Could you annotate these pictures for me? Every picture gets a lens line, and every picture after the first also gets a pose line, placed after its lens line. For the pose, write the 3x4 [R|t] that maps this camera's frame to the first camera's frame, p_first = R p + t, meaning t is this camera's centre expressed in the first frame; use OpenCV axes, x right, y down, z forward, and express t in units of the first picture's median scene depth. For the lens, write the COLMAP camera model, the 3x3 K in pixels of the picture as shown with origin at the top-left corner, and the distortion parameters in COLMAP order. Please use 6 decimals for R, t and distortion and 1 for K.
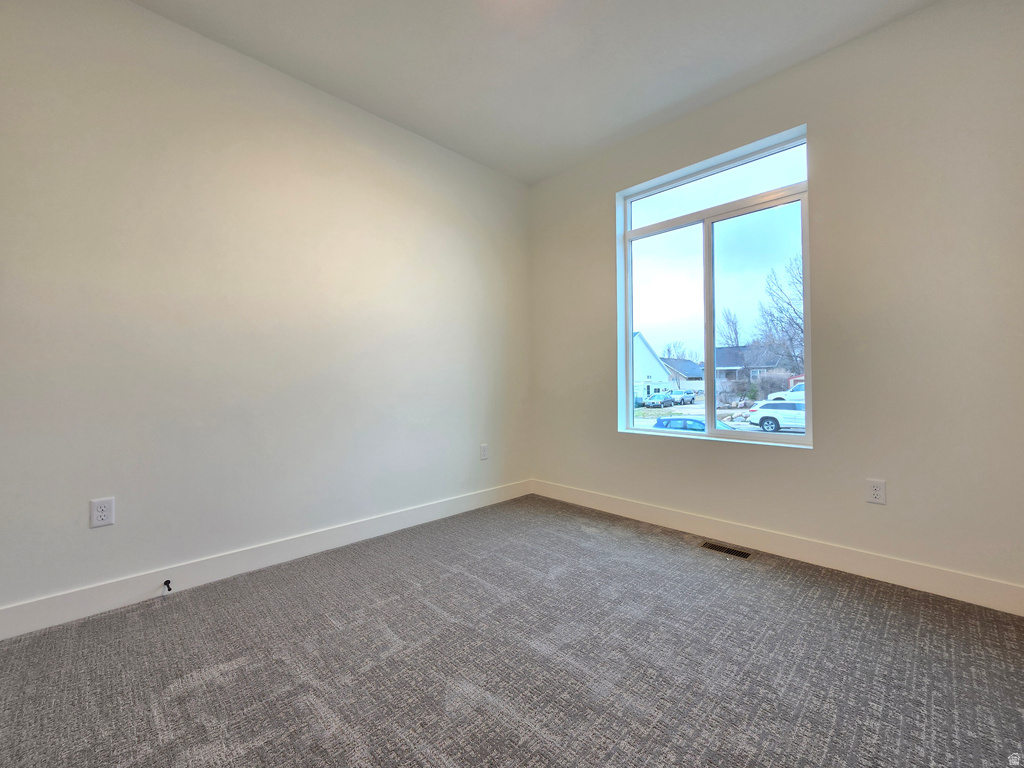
lens RADIAL K [[419.8, 0, 506.7], [0, 419.8, 374.8], [0, 0, 1]] dist [-0.001833, 0.000437]
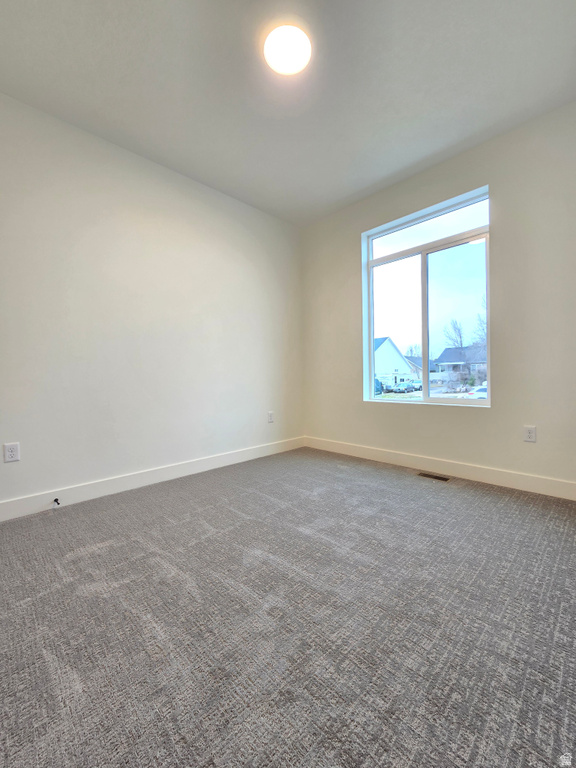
lens RADIAL K [[314.8, 0, 295.5], [0, 314.8, 378.8], [0, 0, 1]] dist [-0.001833, 0.000437]
pose [[0.999861, -0.010216, 0.013205, 0.030313], [0.009871, 0.999614, 0.025989, 0.047943], [-0.013466, -0.025855, 0.999575, -0.122074]]
